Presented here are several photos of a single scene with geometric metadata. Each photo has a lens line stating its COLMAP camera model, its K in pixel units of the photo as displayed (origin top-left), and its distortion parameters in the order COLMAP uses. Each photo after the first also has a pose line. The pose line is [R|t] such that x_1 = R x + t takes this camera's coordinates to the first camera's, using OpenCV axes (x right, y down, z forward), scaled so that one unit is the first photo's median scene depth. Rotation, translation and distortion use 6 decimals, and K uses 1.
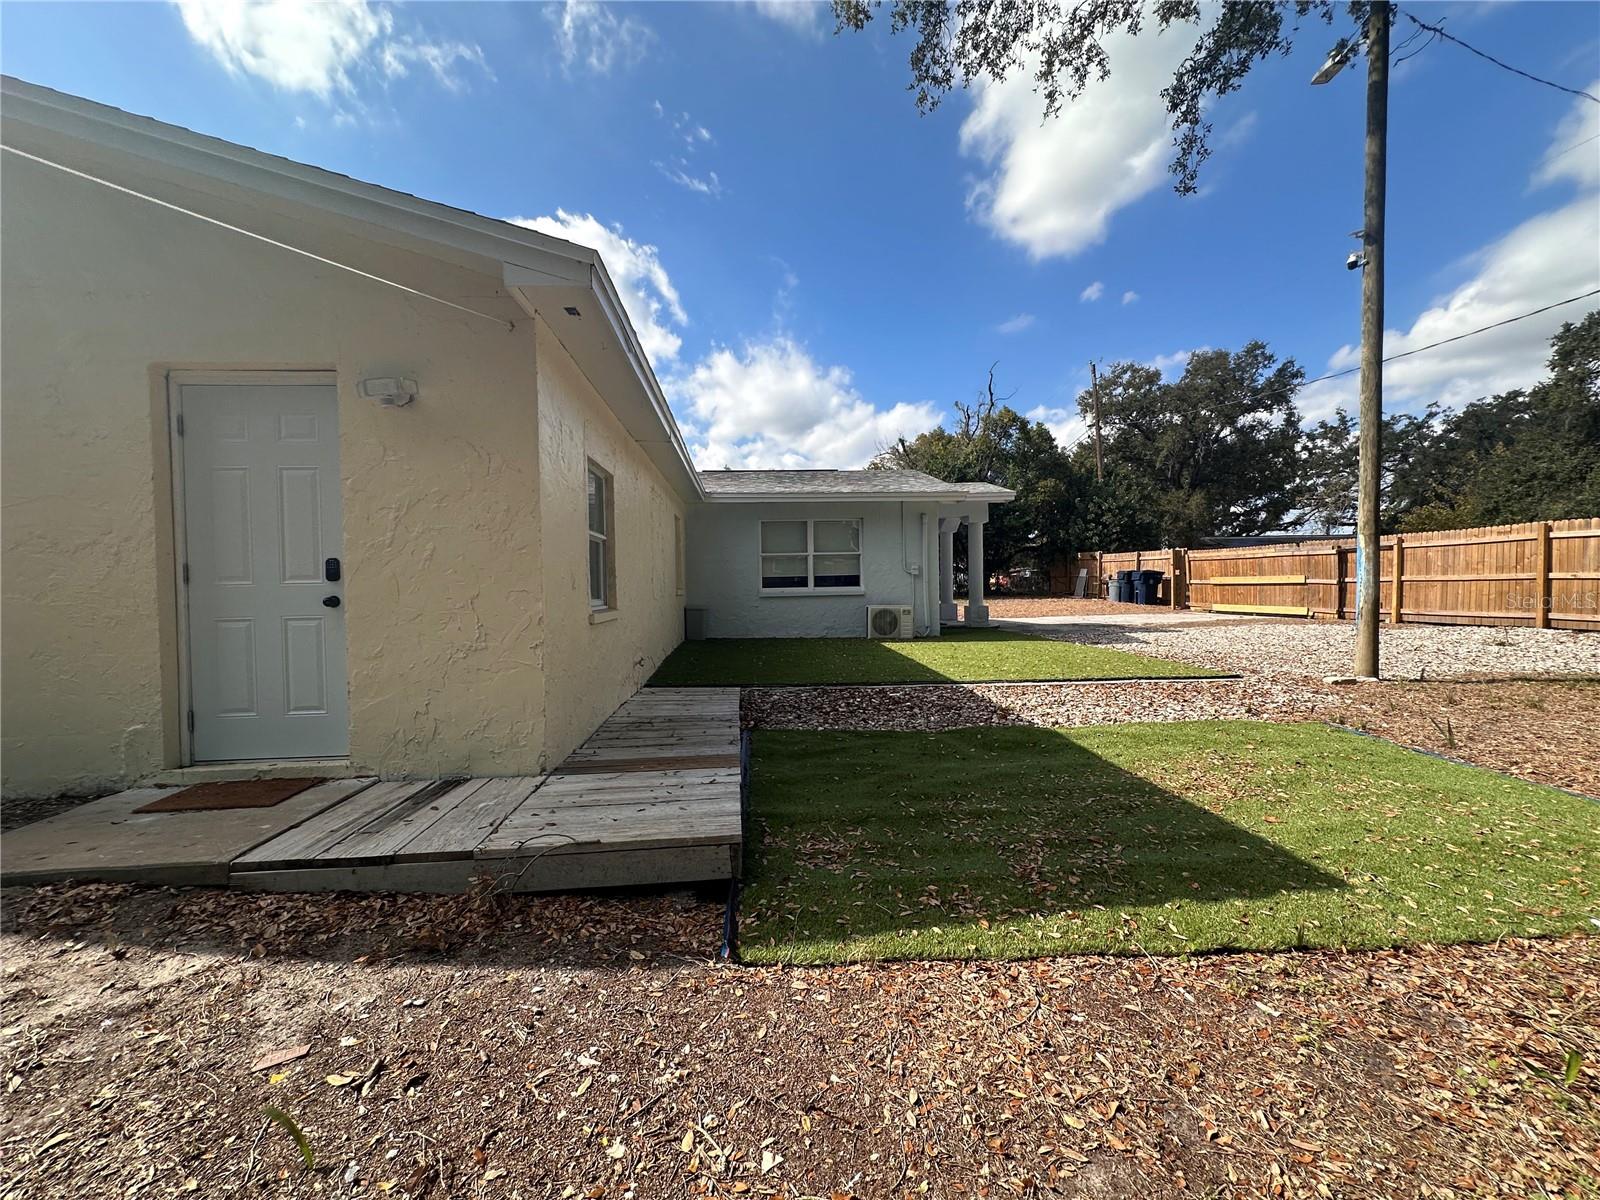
lens RADIAL K [[637.9, 0, 804.2], [0, 637.9, 596.5], [0, 0, 1]] dist [-0.003298, 0.000696]
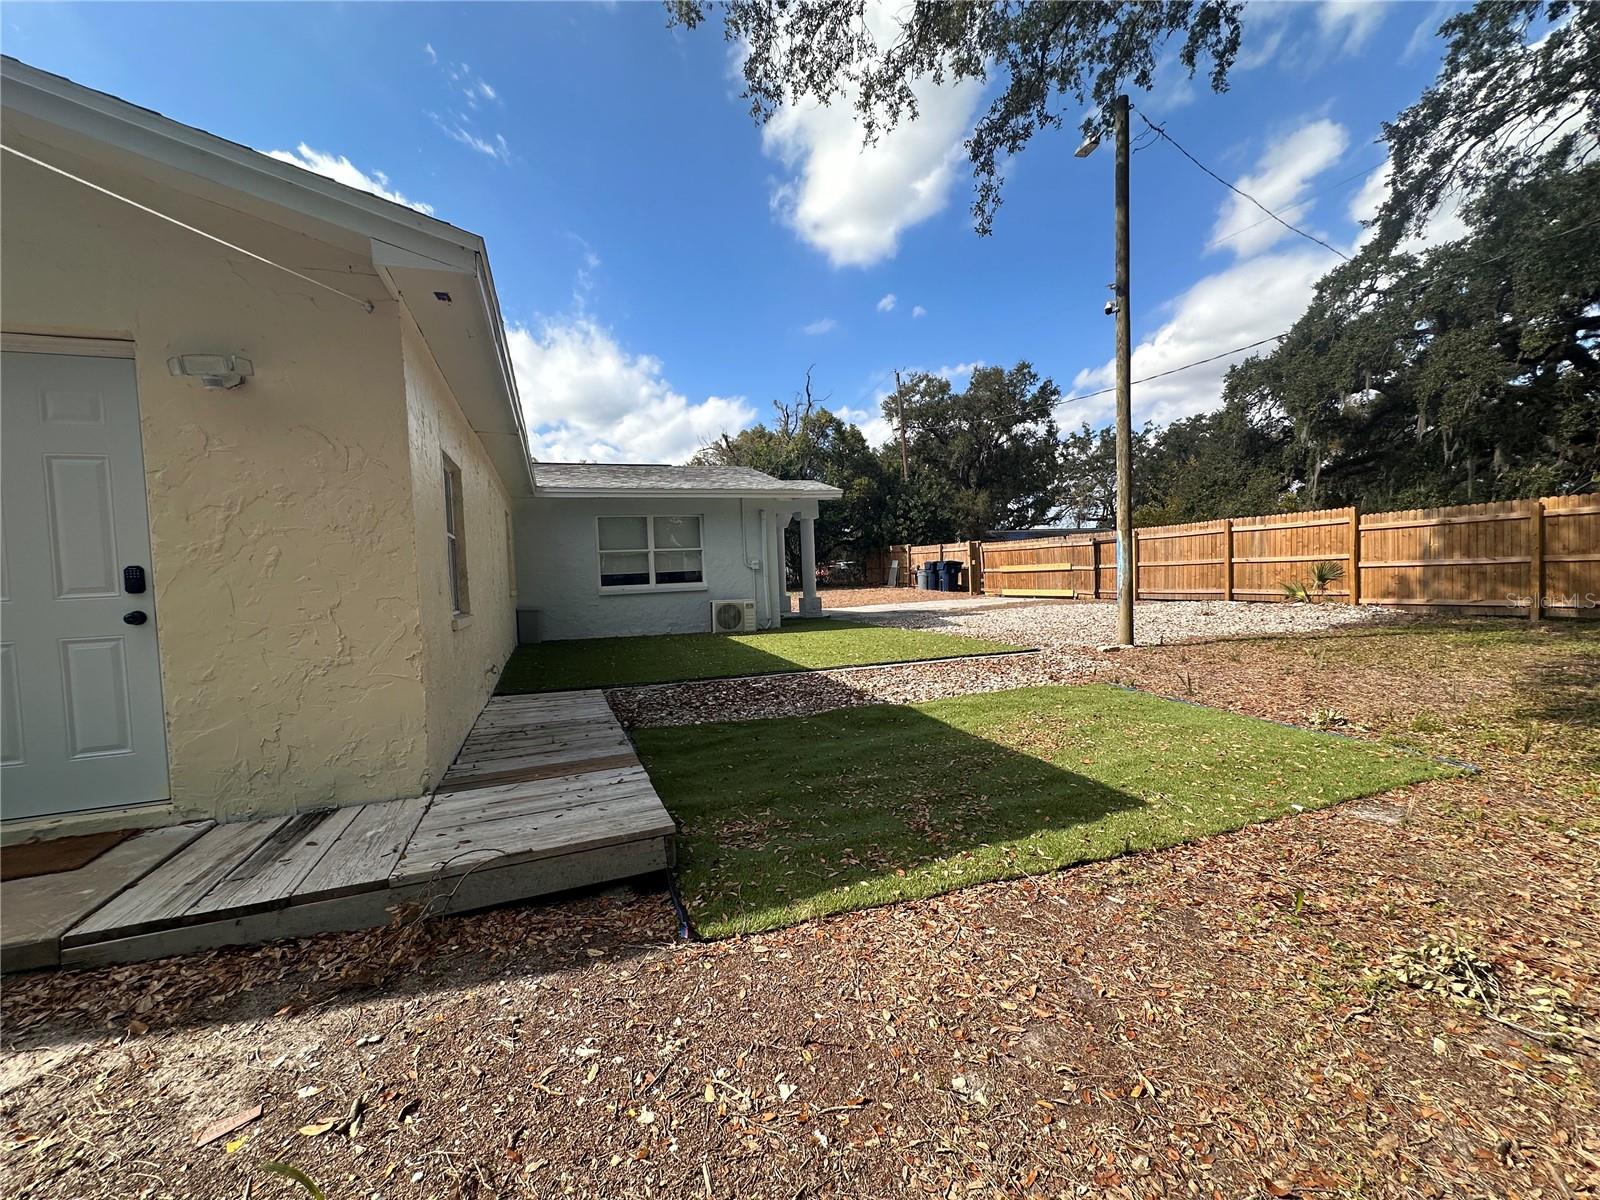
lens RADIAL K [[637.9, 0, 801.7], [0, 637.9, 596.0], [0, 0, 1]] dist [-0.003298, 0.000696]
pose [[0.960501, -0.031554, 0.276483, -0.132927], [0.029221, 0.999494, 0.012556, -0.006081], [-0.276740, -0.003981, 0.960937, -0.043009]]
